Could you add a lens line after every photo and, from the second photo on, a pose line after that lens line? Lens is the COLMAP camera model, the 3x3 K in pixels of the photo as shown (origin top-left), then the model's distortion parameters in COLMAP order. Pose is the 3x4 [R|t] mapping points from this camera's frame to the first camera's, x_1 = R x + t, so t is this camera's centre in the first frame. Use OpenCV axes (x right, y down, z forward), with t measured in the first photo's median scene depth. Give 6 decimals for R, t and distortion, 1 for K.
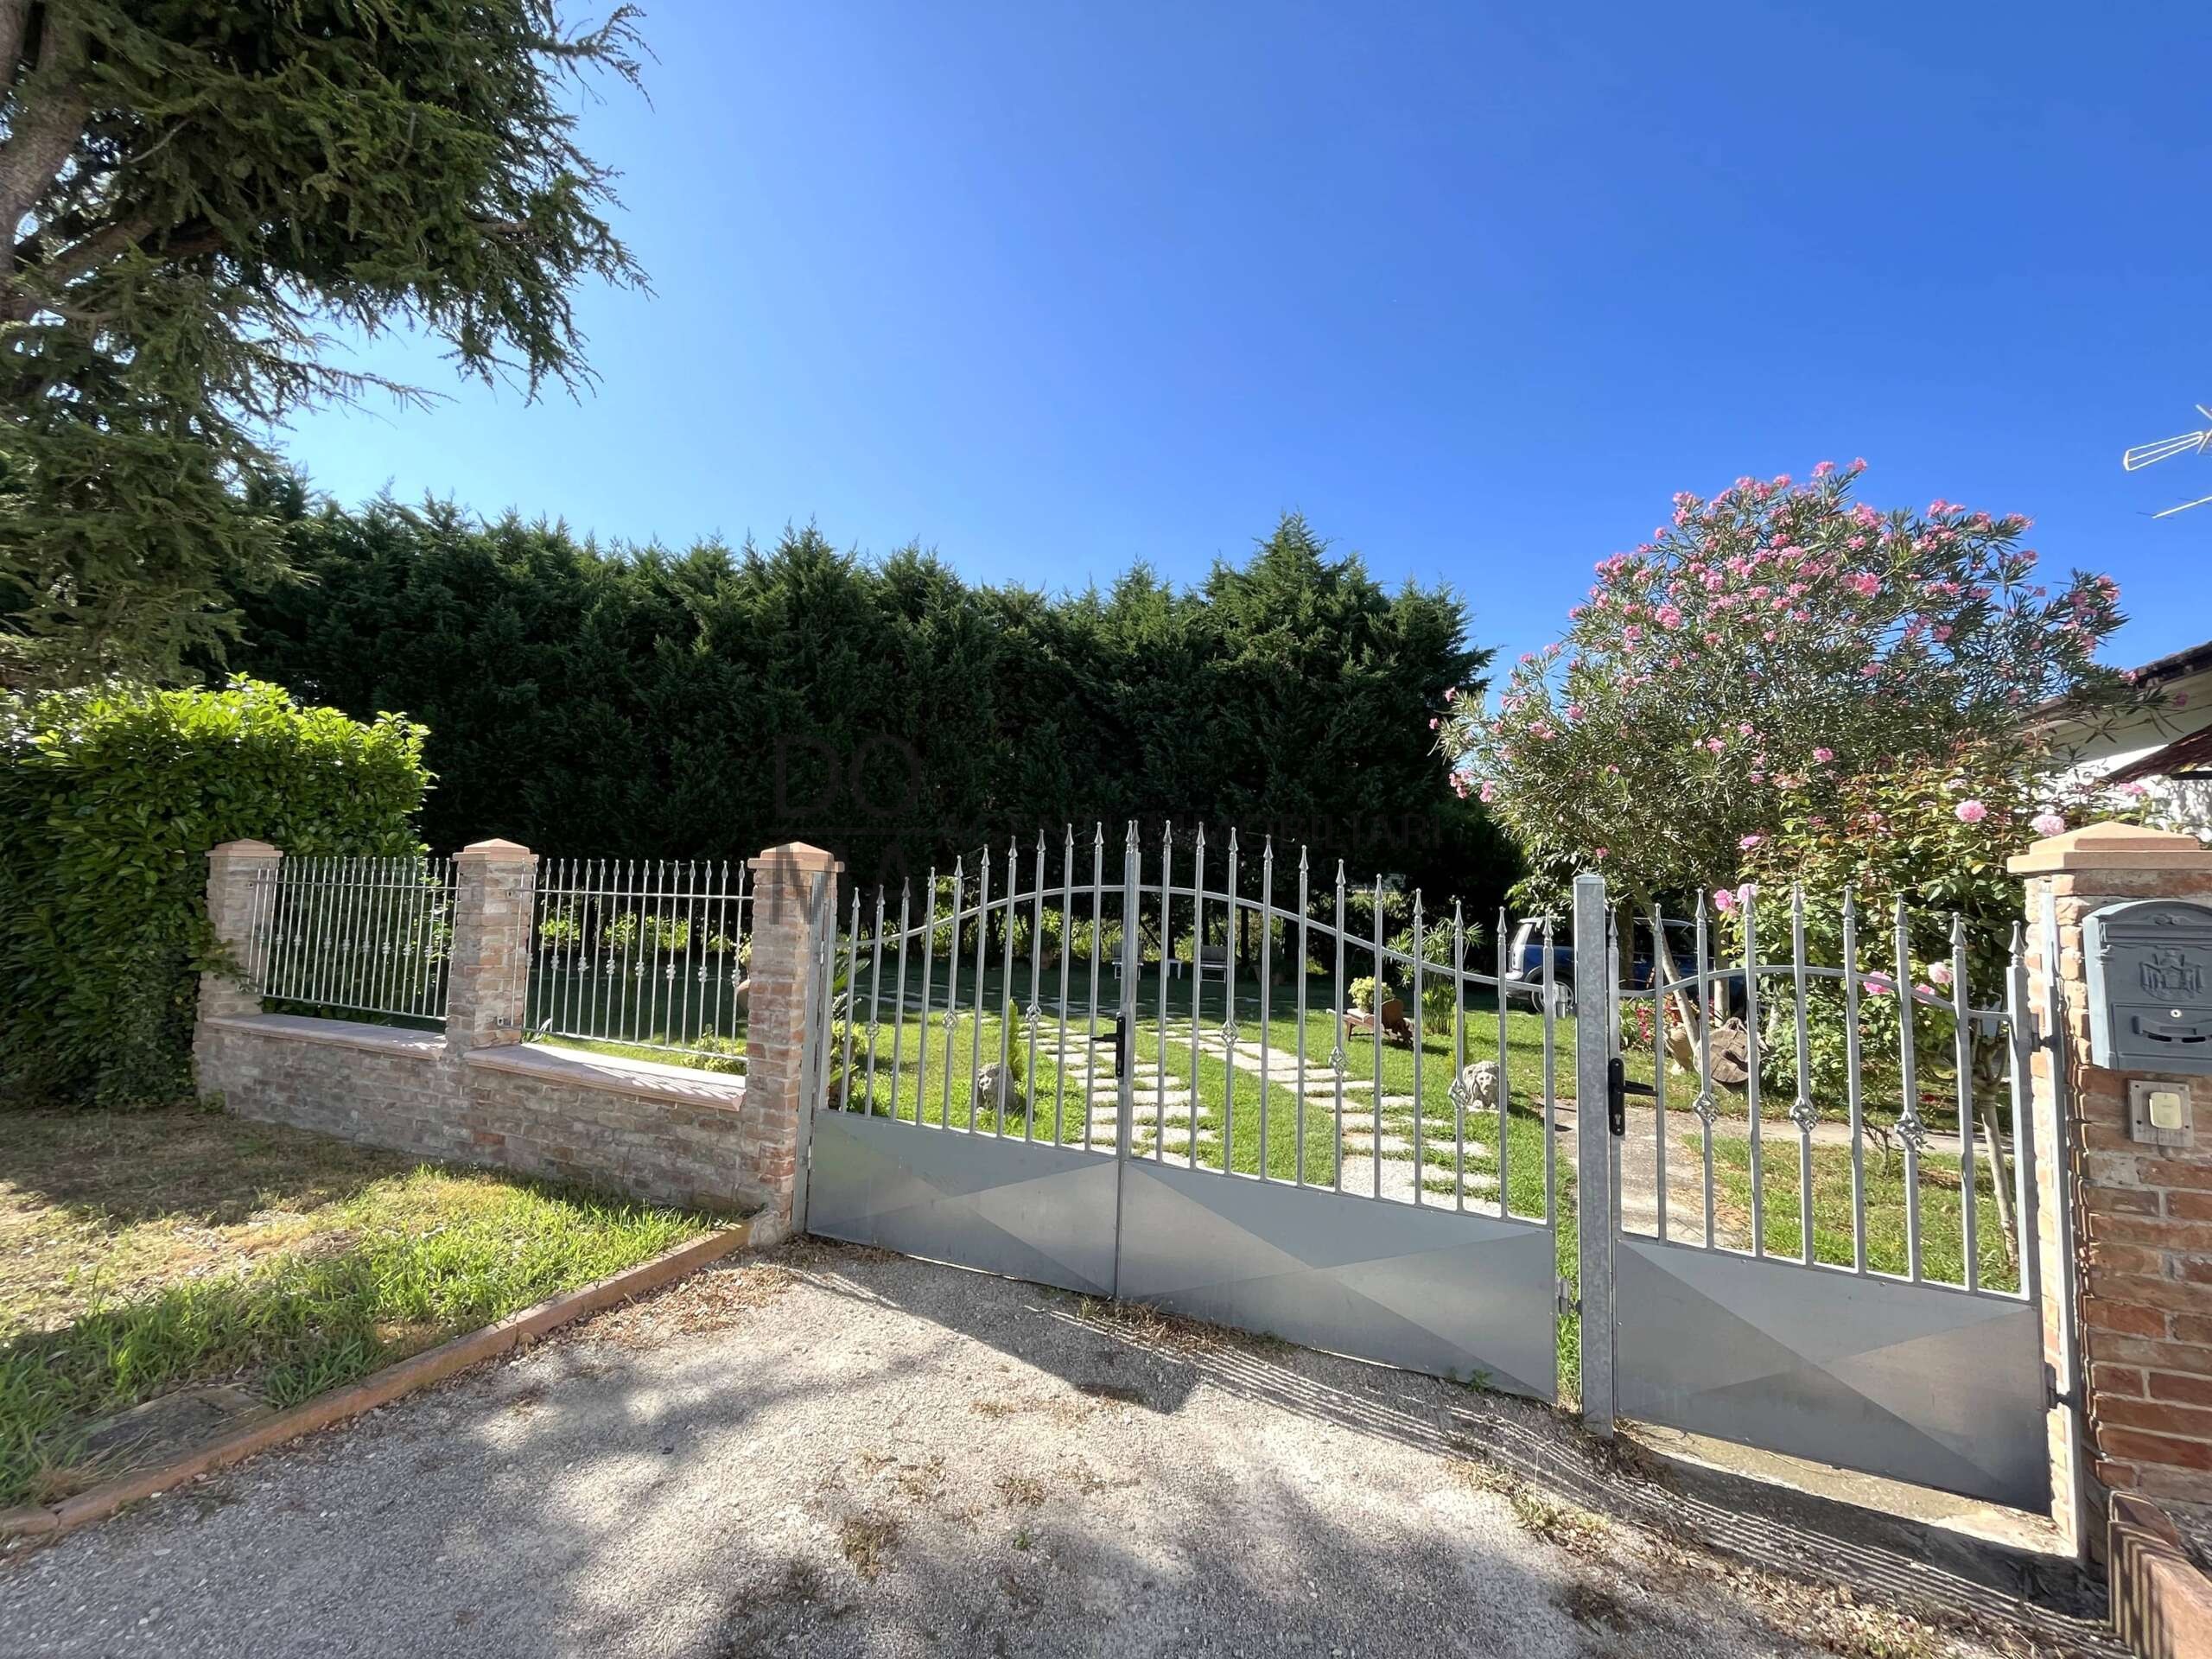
lens RADIAL K [[902.4, 0, 1099.5], [0, 902.4, 823.3], [0, 0, 1]] dist [-0.001613, -0.000116]
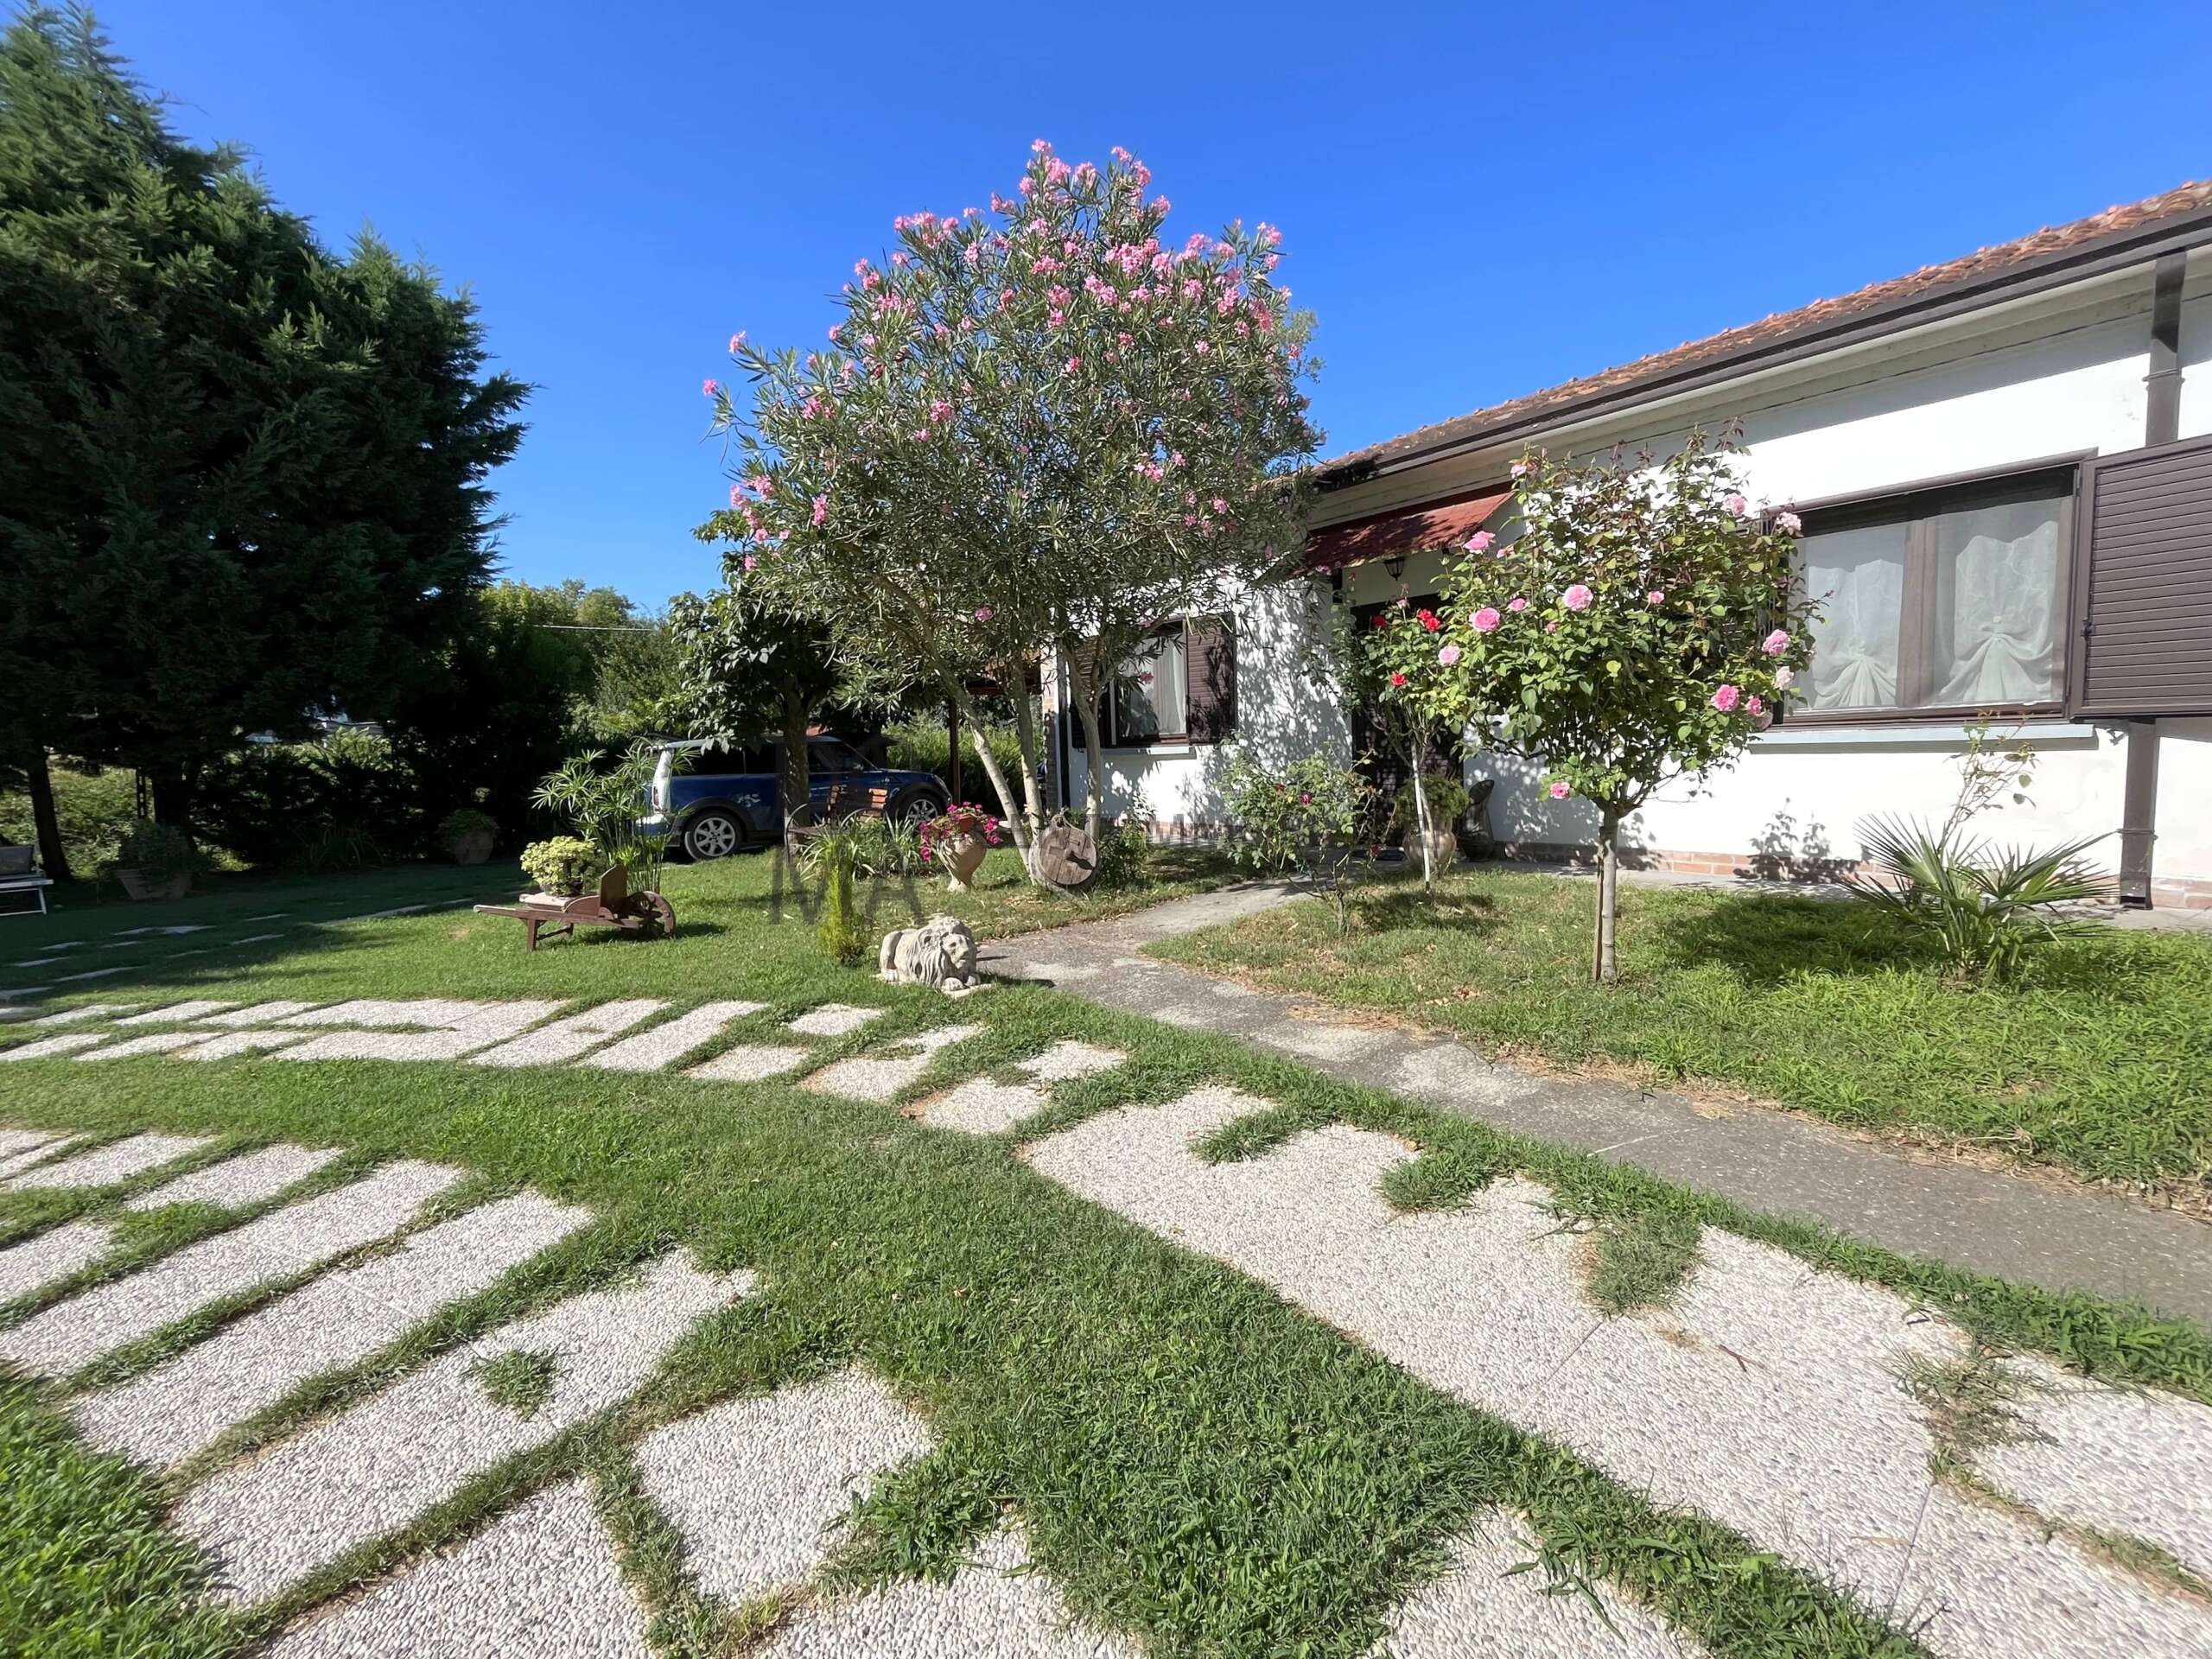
lens RADIAL K [[902.4, 0, 1114.9], [0, 902.4, 829.6], [0, 0, 1]] dist [-0.001613, -0.000116]
pose [[0.458579, -0.130521, 0.879016, -0.027850], [-0.017097, 0.987676, 0.155574, 0.039063], [-0.888489, -0.086372, 0.450696, 0.235953]]
